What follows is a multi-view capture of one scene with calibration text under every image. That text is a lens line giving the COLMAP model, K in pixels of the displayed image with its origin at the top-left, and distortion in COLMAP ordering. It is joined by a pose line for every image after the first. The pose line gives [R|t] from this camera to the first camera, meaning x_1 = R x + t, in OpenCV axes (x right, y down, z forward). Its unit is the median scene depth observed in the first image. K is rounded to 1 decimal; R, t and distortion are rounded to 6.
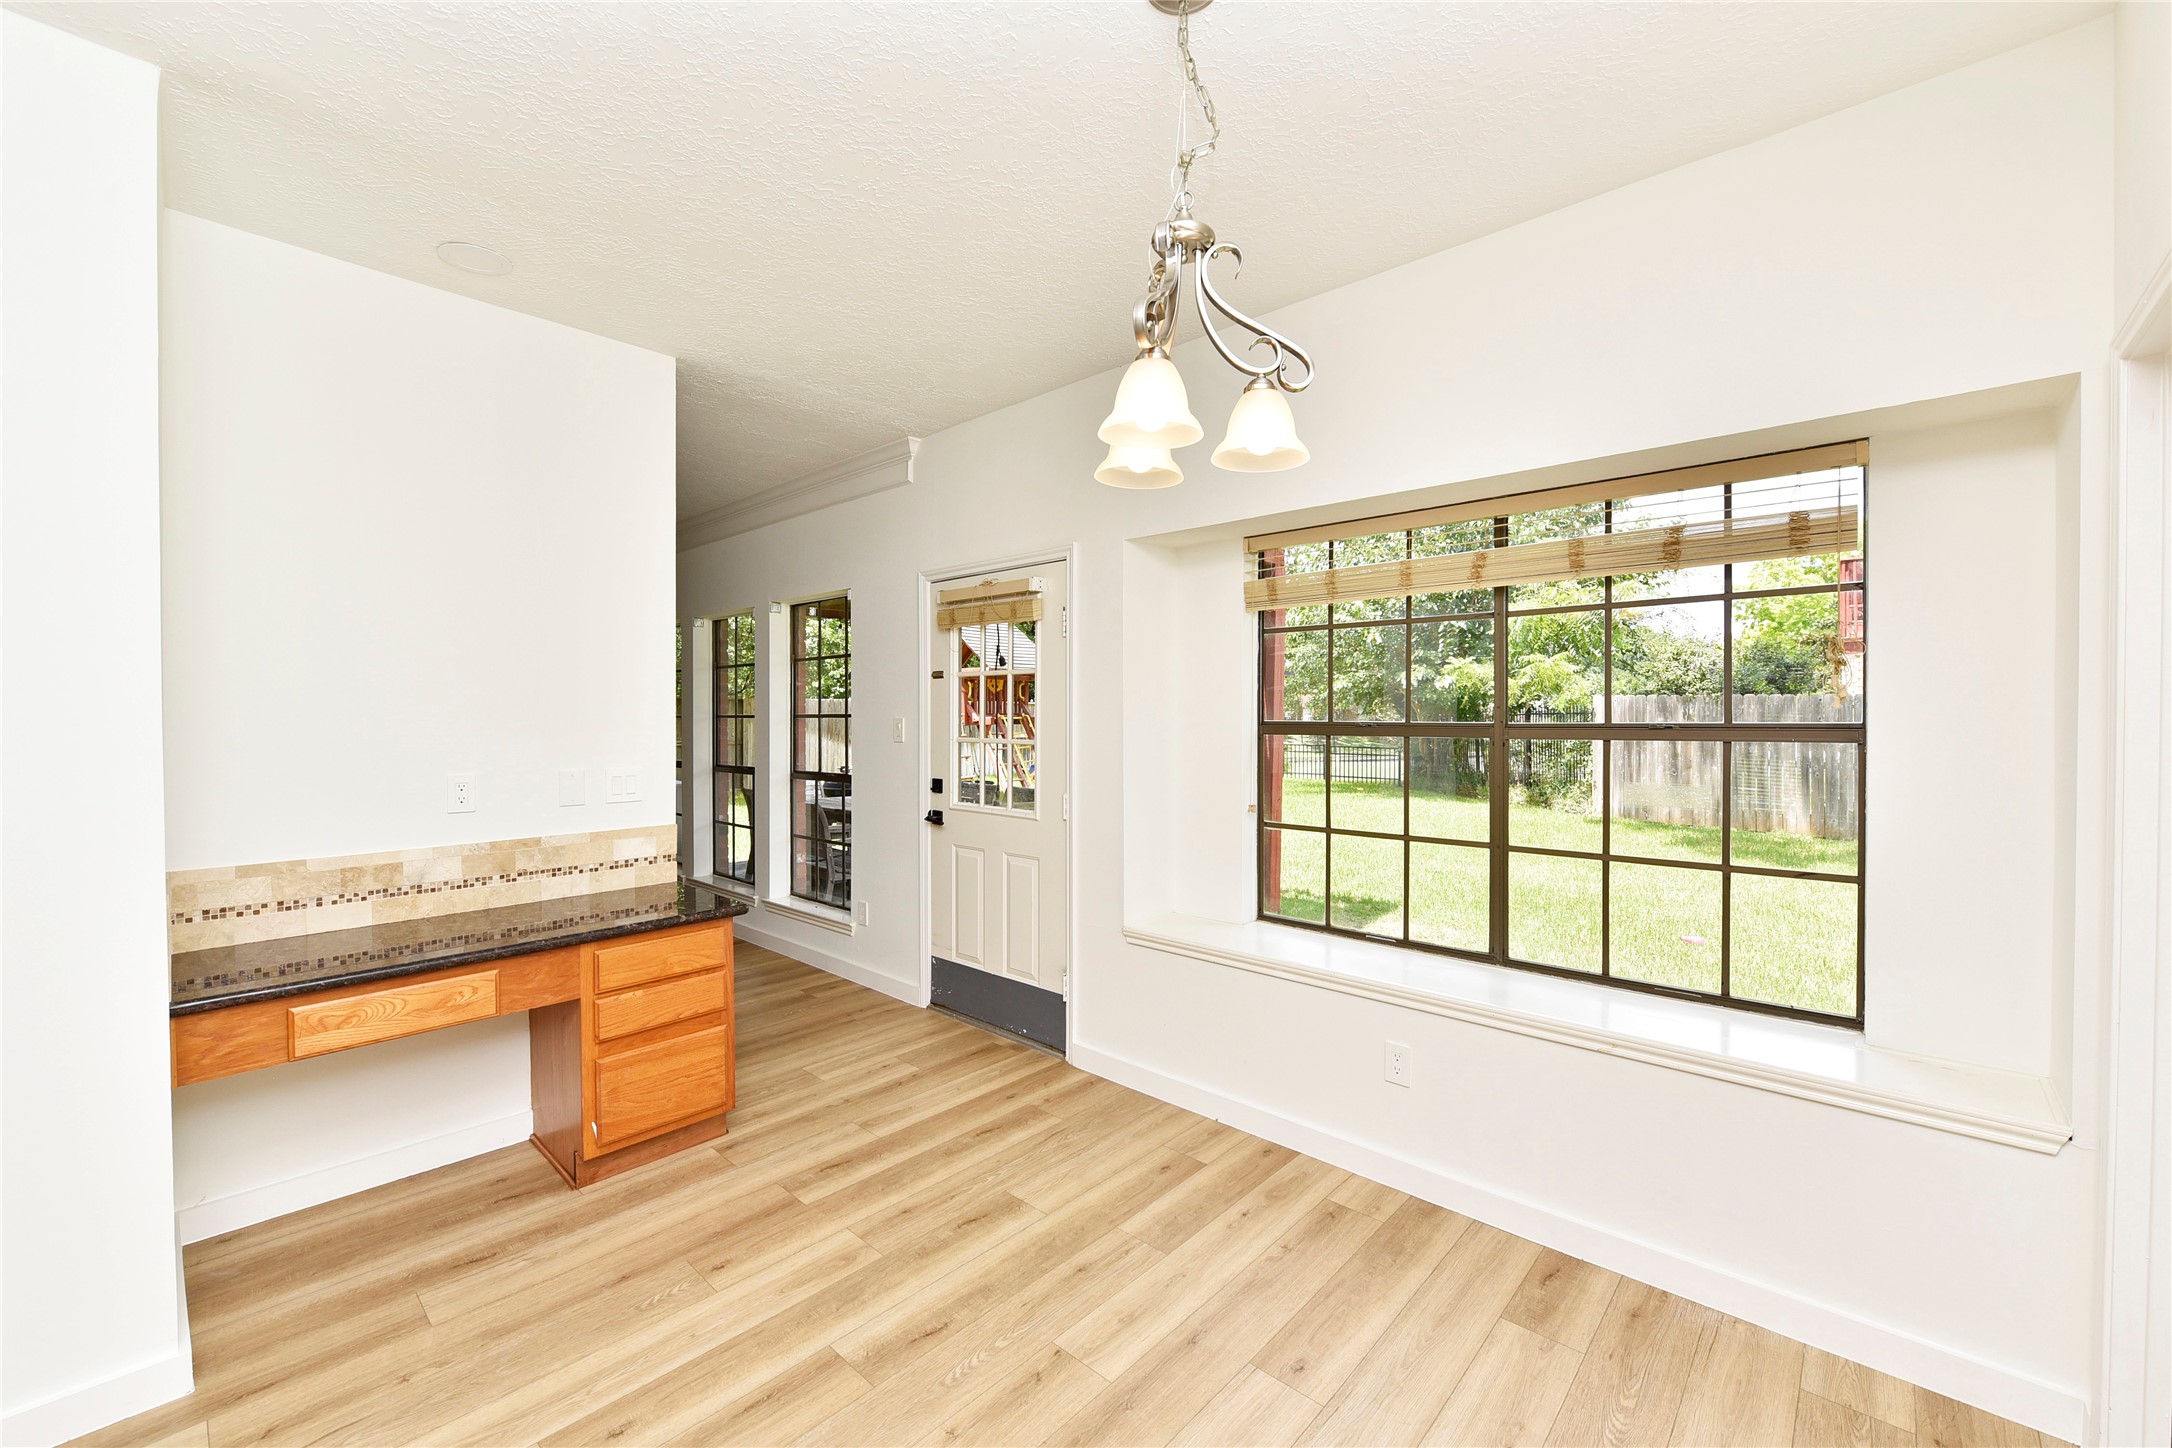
lens RADIAL K [[896.3, 0, 1062.8], [0, 896.3, 720.0], [0, 0, 1]] dist [-0.006819, -0.002119]
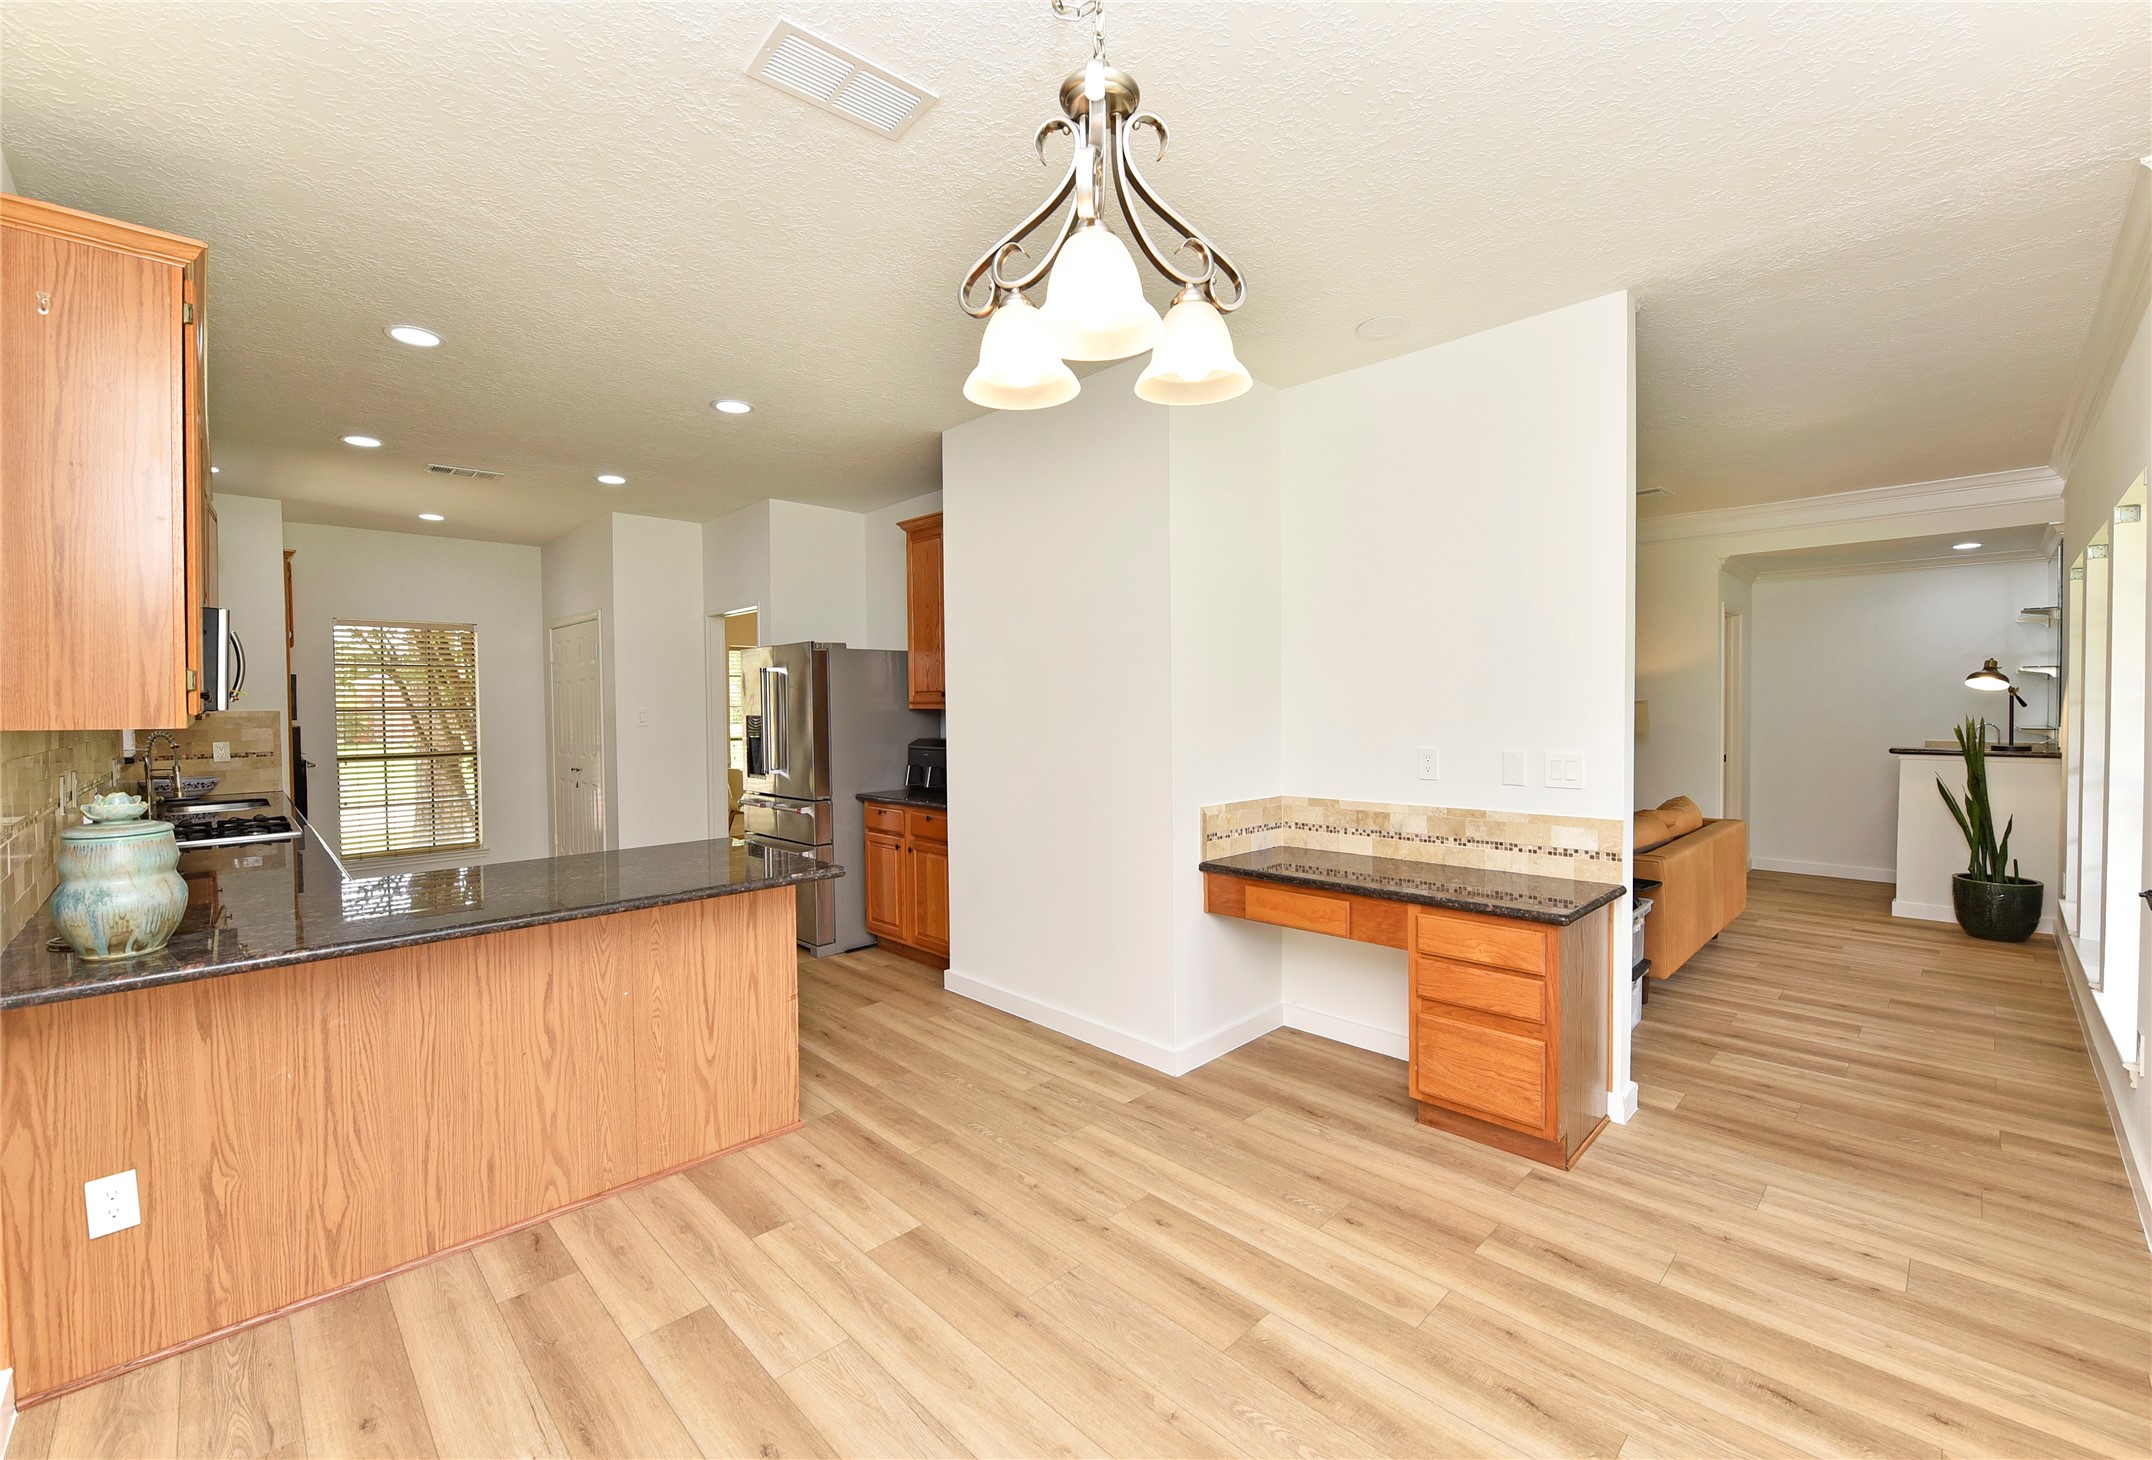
lens RADIAL K [[872.7, 0, 1073.4], [0, 872.7, 712.6], [0, 0, 1]] dist [-0.006653, -0.001798]
pose [[-0.048629, 0.012579, -0.998738, 0.552209], [0.003041, 0.999918, 0.012445, -0.003018], [0.998812, -0.002432, -0.048663, 0.612811]]
